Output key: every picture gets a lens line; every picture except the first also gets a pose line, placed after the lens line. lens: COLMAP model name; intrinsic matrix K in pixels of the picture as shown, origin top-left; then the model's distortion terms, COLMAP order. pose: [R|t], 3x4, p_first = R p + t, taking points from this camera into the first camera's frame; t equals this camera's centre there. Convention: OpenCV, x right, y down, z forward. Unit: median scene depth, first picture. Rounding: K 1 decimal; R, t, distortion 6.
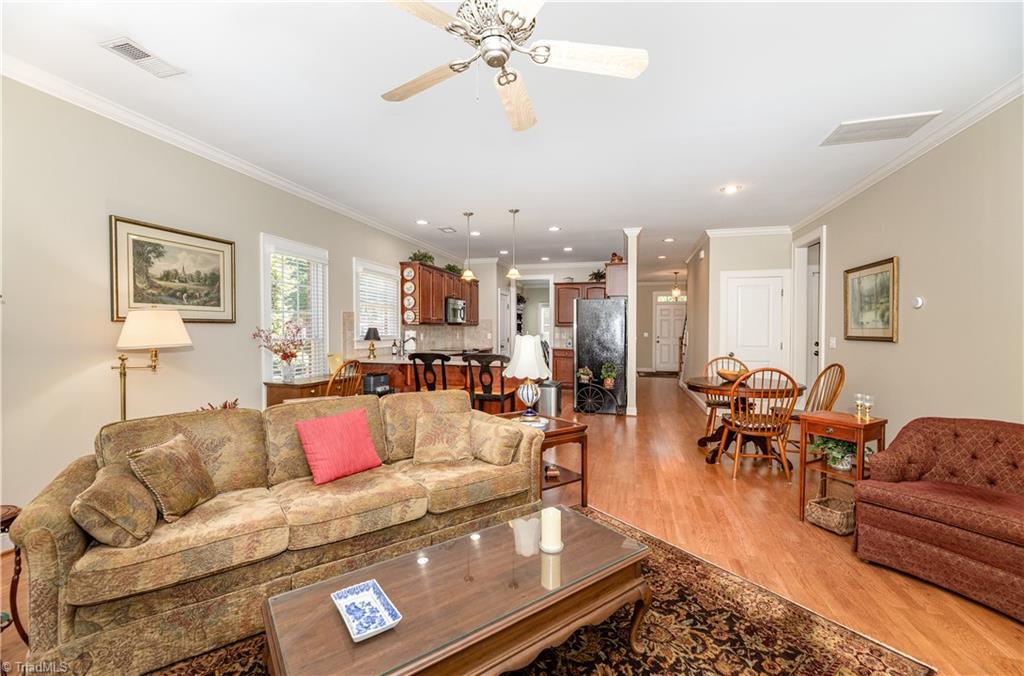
lens RADIAL K [[425.7, 0, 517.7], [0, 425.7, 333.1], [0, 0, 1]] dist [0.000531, 0.000006]
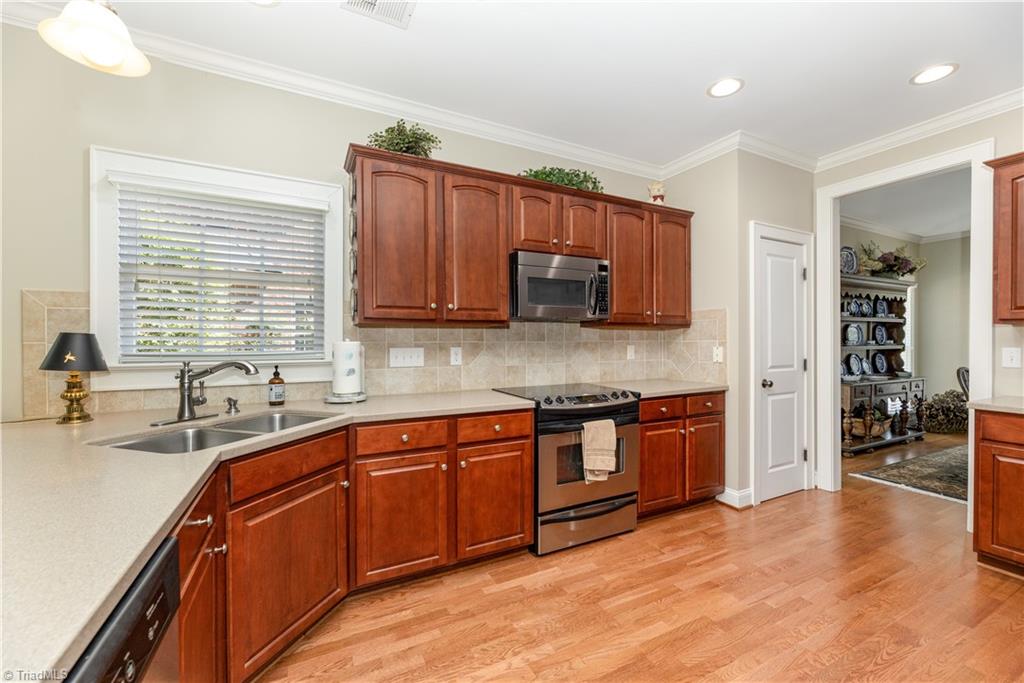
lens RADIAL K [[420.3, 0, 510.0], [0, 420.3, 341.2], [0, 0, 1]] dist [0.000660, 0.000257]
pose [[0.669165, -0.001720, -0.743111, 0.204650], [-0.000697, 0.999995, -0.002943, -0.008271], [0.743113, 0.002488, 0.669161, 1.515496]]
